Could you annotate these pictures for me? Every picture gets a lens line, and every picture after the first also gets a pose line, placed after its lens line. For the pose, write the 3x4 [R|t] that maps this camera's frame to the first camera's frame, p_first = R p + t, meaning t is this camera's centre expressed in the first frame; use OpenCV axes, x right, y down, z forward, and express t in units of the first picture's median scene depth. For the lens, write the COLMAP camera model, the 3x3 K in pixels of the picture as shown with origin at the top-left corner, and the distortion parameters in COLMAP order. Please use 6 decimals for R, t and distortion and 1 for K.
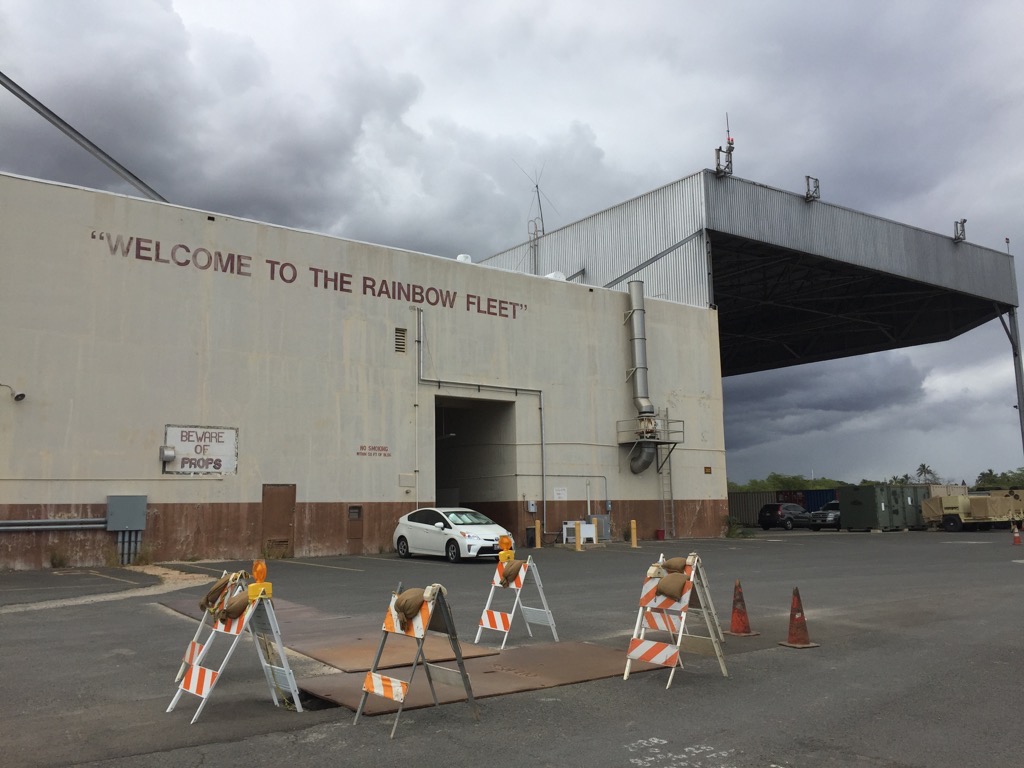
lens RADIAL K [[942.7, 0, 512.0], [0, 942.7, 384.0], [0, 0, 1]] dist [-0.002932, -0.005811]
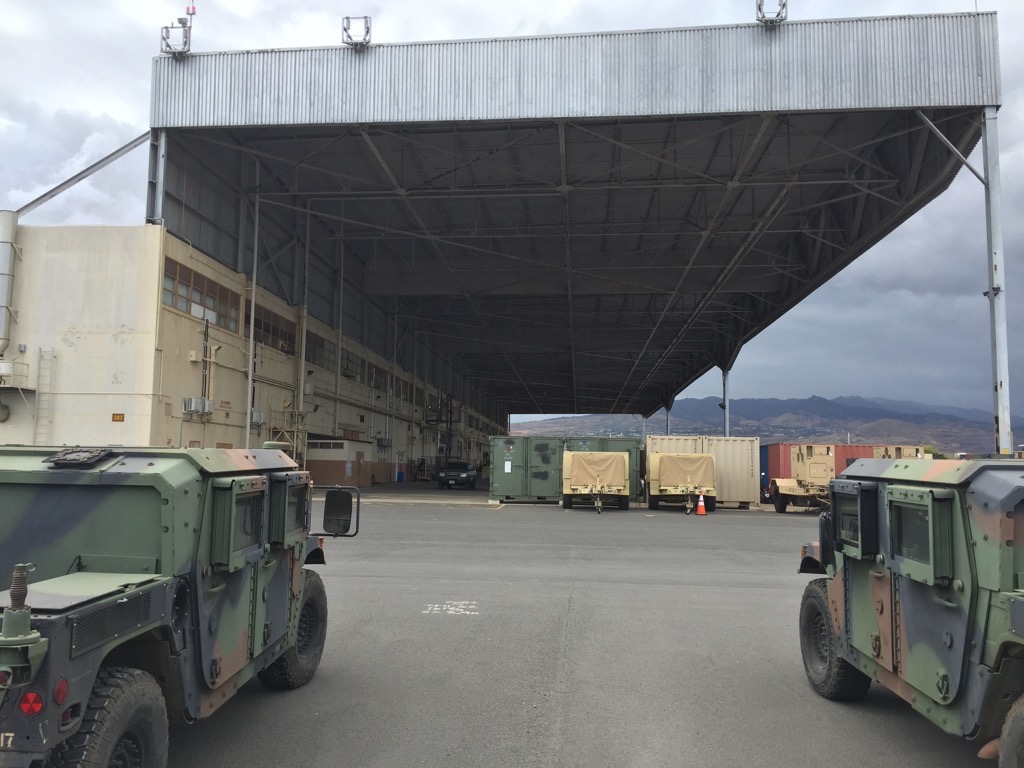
lens RADIAL K [[859.3, 0, 512.9], [0, 859.3, 409.1], [0, 0, 1]] dist [0.014116, 0.005025]
pose [[0.746403, -0.031635, -0.664742, 0.844592], [0.068001, 0.997267, 0.028896, 0.073395], [0.662011, -0.066771, 0.746514, 0.561178]]
